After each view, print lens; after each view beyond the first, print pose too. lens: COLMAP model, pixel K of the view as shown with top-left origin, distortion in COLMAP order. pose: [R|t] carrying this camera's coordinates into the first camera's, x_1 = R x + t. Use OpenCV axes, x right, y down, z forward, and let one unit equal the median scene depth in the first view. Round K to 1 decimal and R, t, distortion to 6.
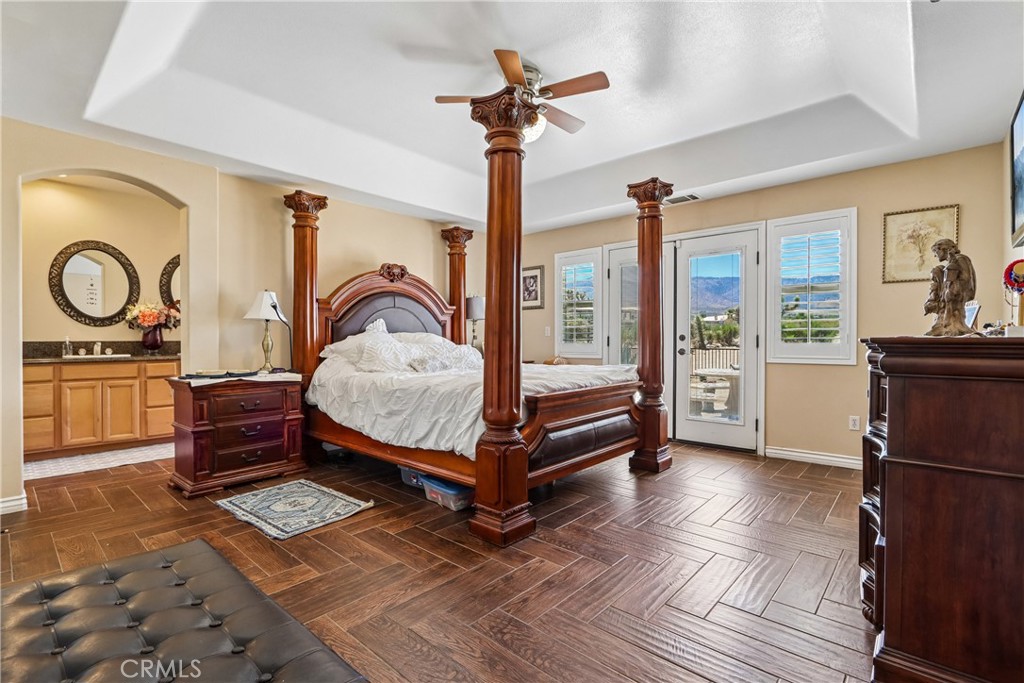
lens RADIAL K [[477.6, 0, 507.0], [0, 477.6, 342.8], [0, 0, 1]] dist [-0.007524, 0.000182]
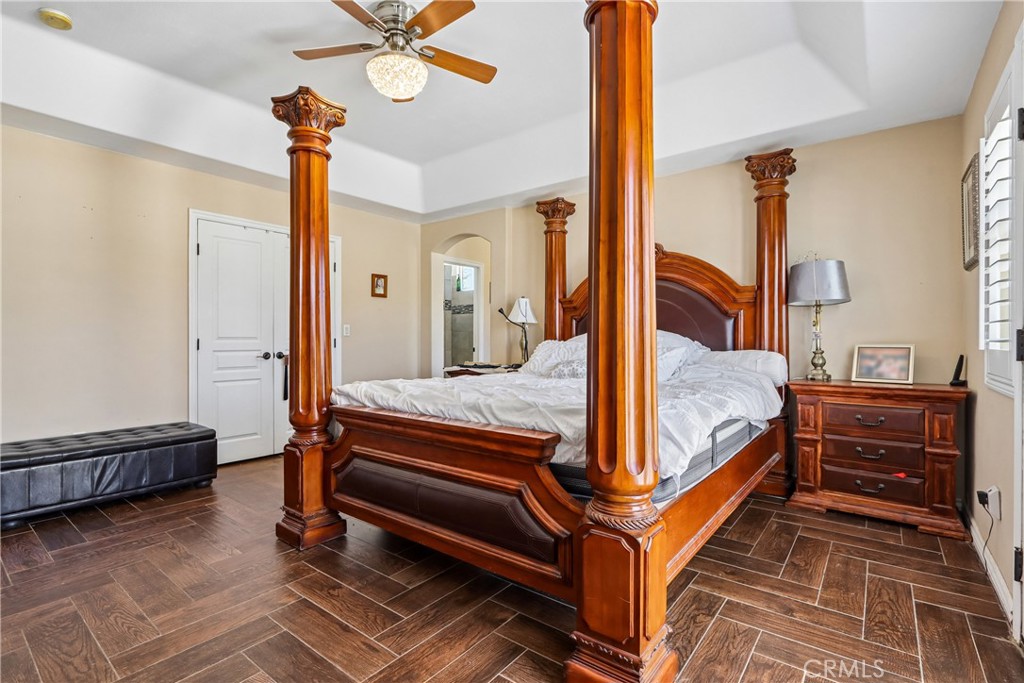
lens RADIAL K [[481.6, 0, 508.6], [0, 481.6, 331.7], [0, 0, 1]] dist [-0.007020, 0.000663]
pose [[0.078249, -0.012057, -0.996861, 0.567557], [-0.013113, 0.999828, -0.013122, -0.009427], [0.996848, 0.014098, 0.078077, 0.735577]]
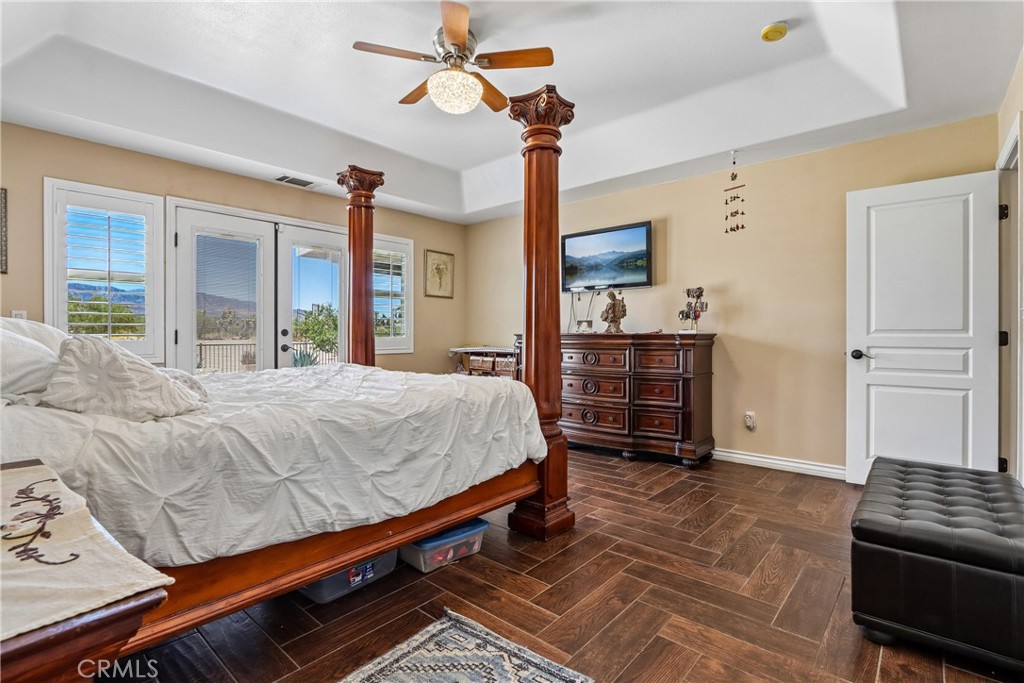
lens RADIAL K [[489.5, 0, 512.0], [0, 489.5, 341.5], [0, 0, 1]] dist [-0.003359, 0.000025]
pose [[-0.031166, -0.011639, 0.999446, -0.570881], [0.008622, 0.999892, 0.011913, -0.001168], [-0.999477, 0.008989, -0.031062, 0.606307]]
